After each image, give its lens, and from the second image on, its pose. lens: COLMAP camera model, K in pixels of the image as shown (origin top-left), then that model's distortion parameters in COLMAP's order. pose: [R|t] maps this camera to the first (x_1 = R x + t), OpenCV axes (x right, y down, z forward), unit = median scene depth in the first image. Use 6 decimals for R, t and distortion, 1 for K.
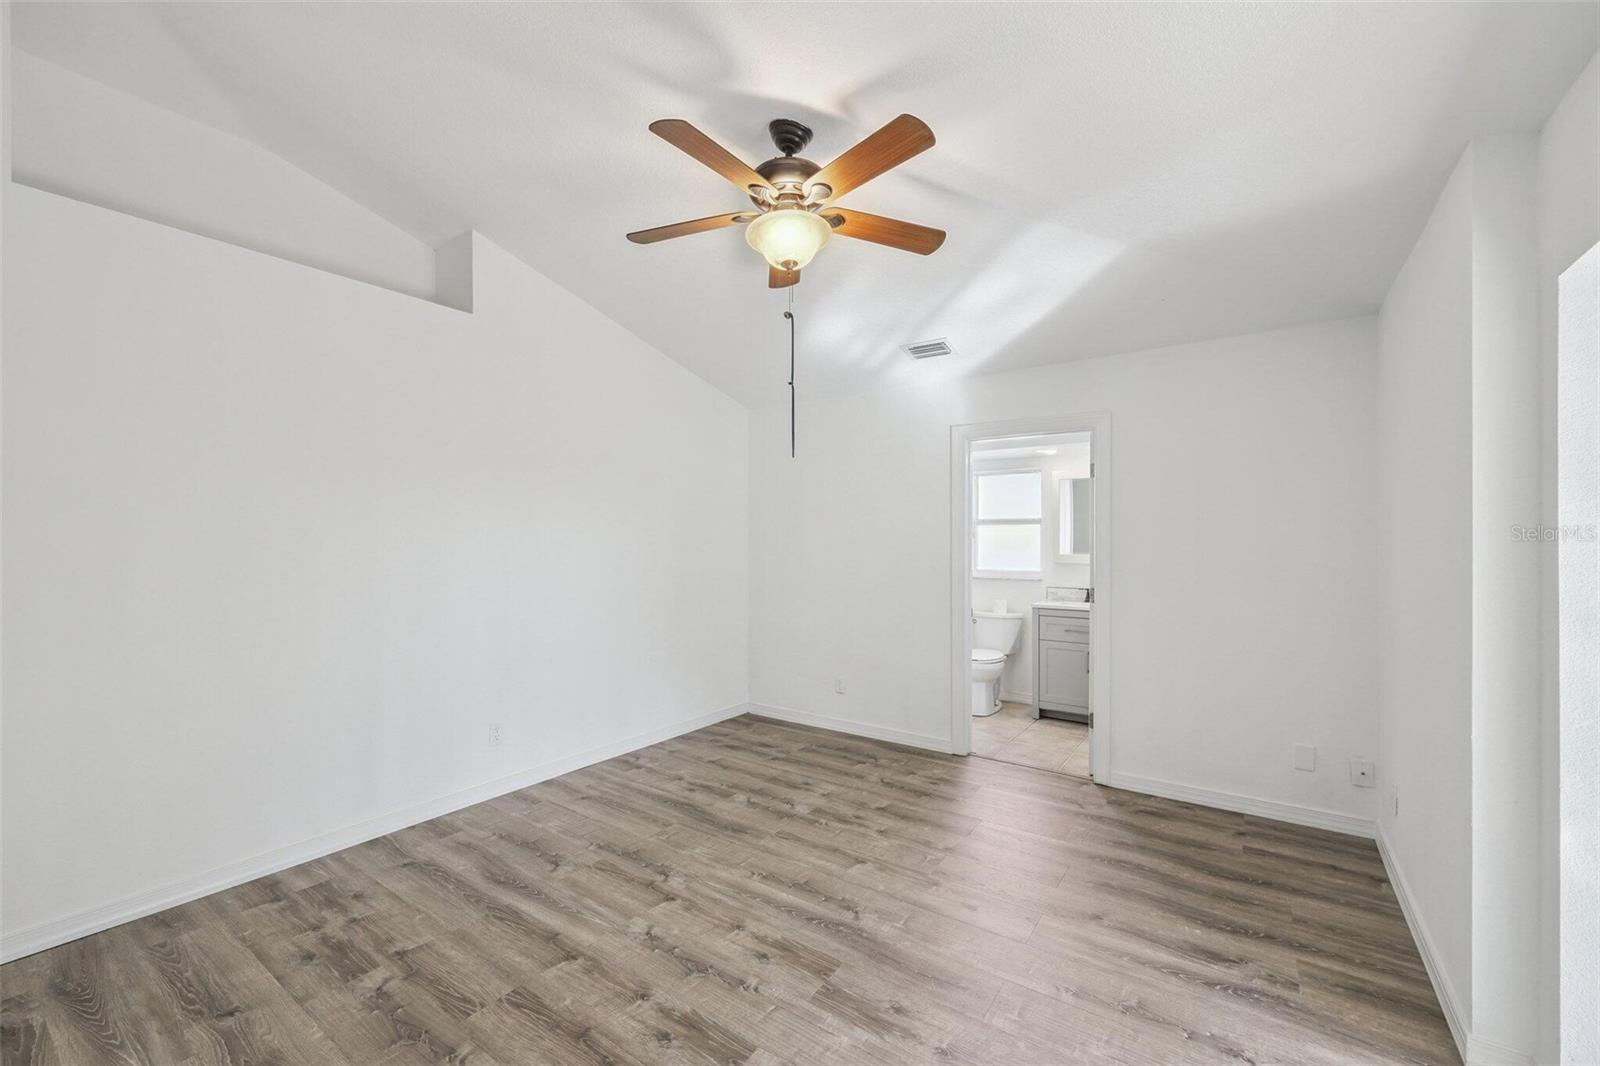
lens RADIAL K [[643.4, 0, 808.5], [0, 643.4, 545.3], [0, 0, 1]] dist [0.006913, 0.001389]
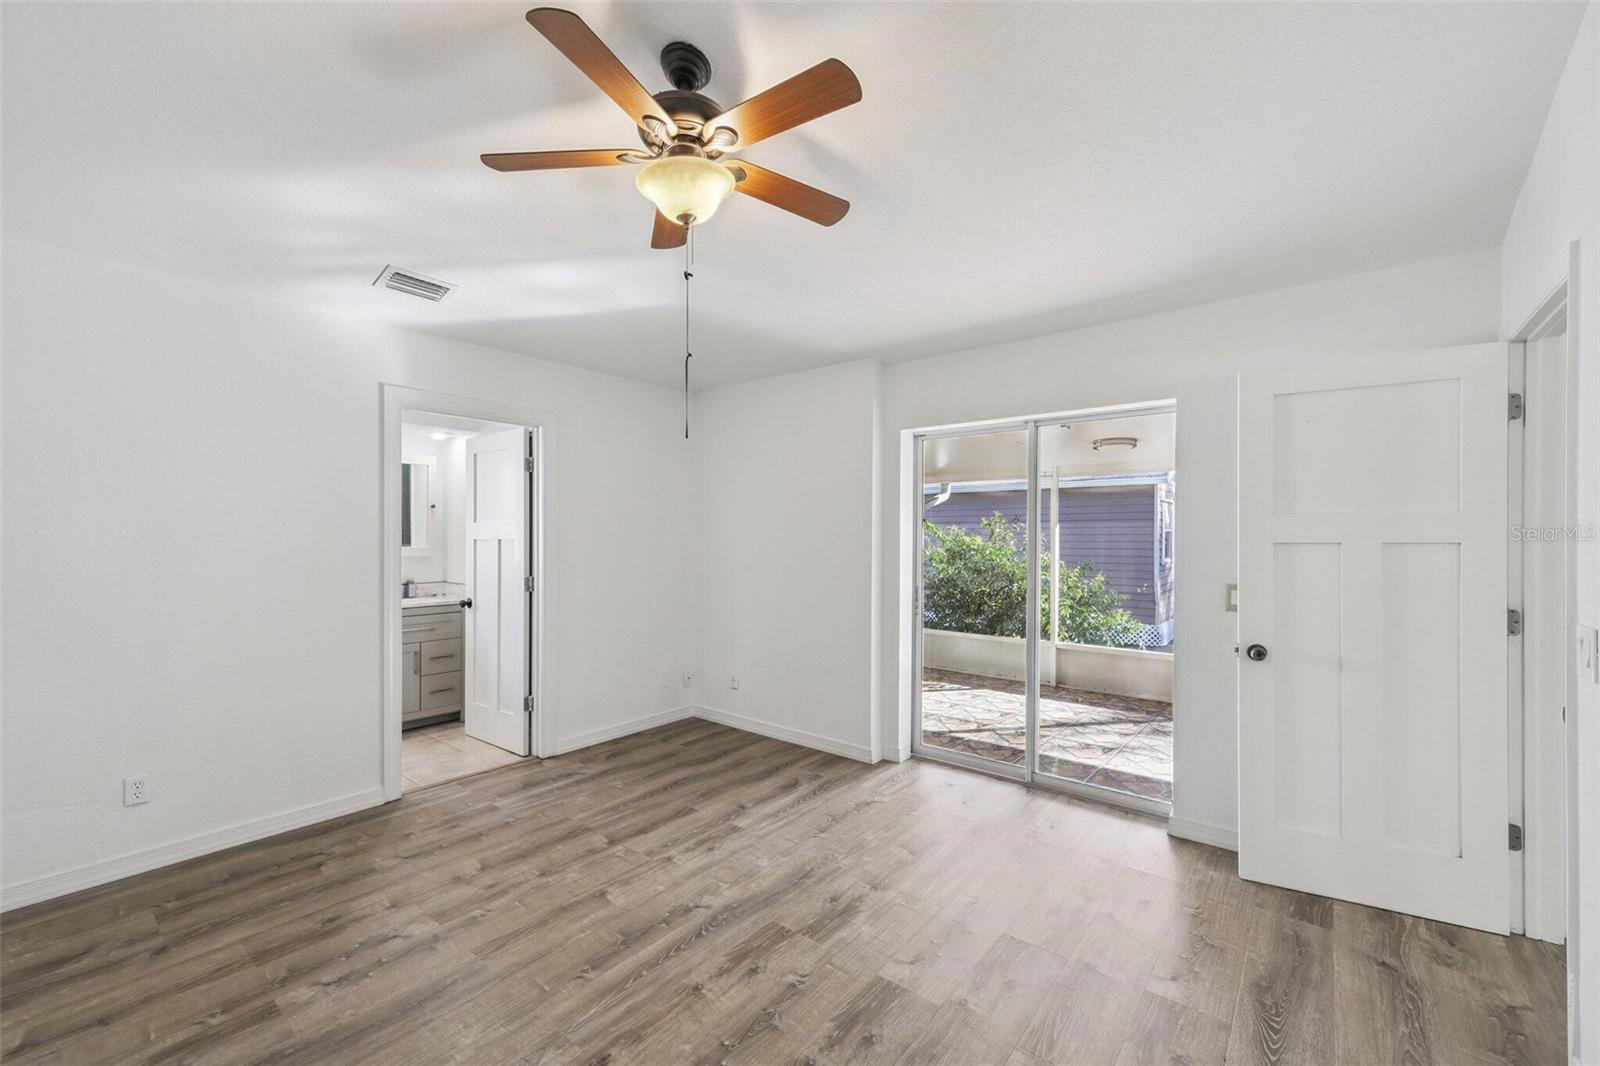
lens RADIAL K [[643.4, 0, 796.1], [0, 643.4, 532.7], [0, 0, 1]] dist [0.006913, 0.001389]
pose [[0.080413, 0.004260, 0.996753, -0.870650], [-0.000050, 0.999991, -0.004270, 0.000687], [-0.996762, 0.000294, 0.080412, 0.743599]]
